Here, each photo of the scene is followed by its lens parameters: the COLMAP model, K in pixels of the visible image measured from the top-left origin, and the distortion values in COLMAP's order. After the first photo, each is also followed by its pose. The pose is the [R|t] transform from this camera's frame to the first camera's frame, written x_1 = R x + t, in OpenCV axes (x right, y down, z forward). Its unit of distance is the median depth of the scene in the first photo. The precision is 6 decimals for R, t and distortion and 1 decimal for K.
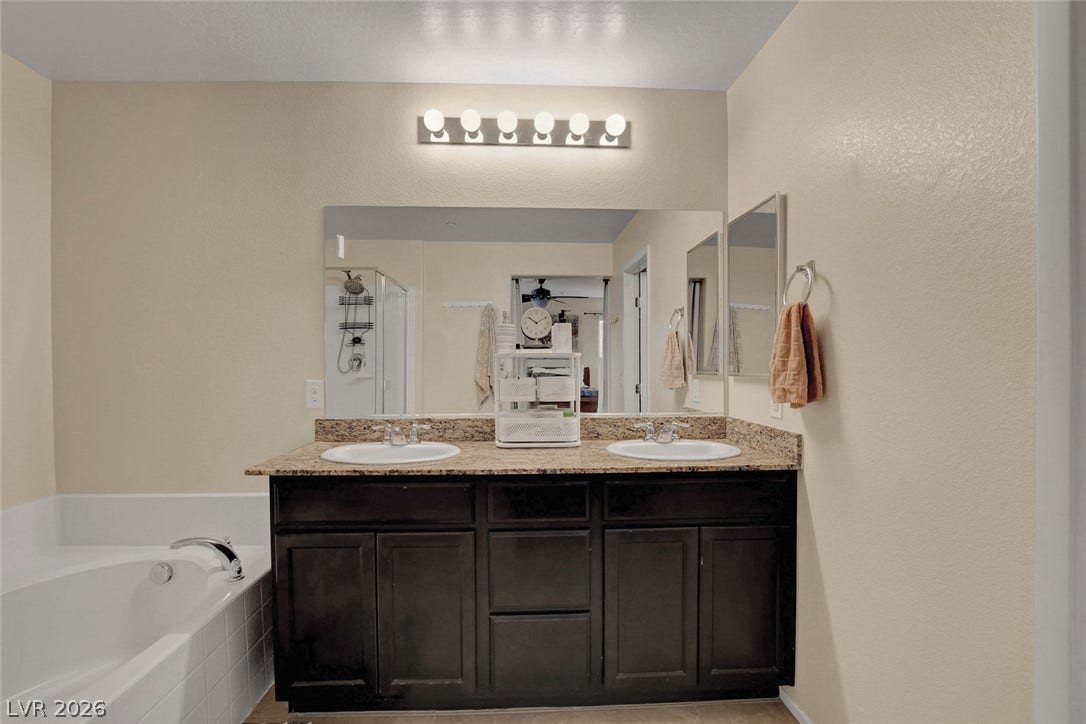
lens RADIAL K [[490.7, 0, 541.3], [0, 490.7, 358.9], [0, 0, 1]] dist [-0.026572, 0.000562]
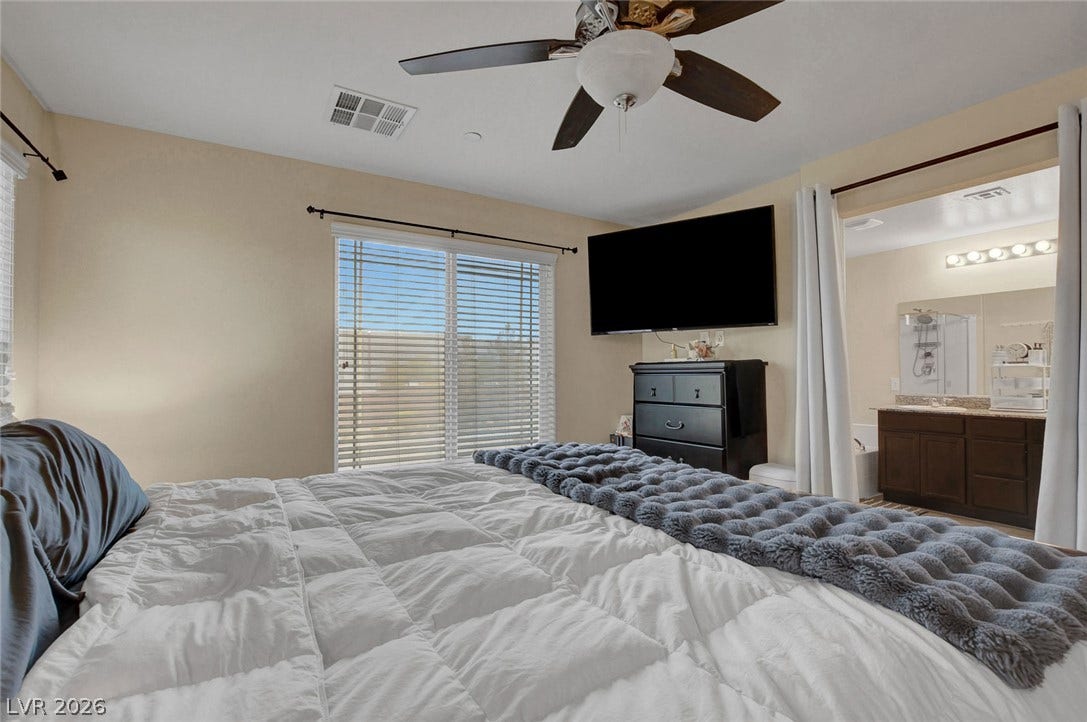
lens RADIAL K [[491.1, 0, 541.8], [0, 491.1, 357.9], [0, 0, 1]] dist [-0.026572, 0.000562]
pose [[0.476397, -0.021293, -0.878973, 0.757004], [0.010752, 0.999773, -0.018392, -0.026935], [0.879165, -0.000688, 0.476518, -1.568549]]
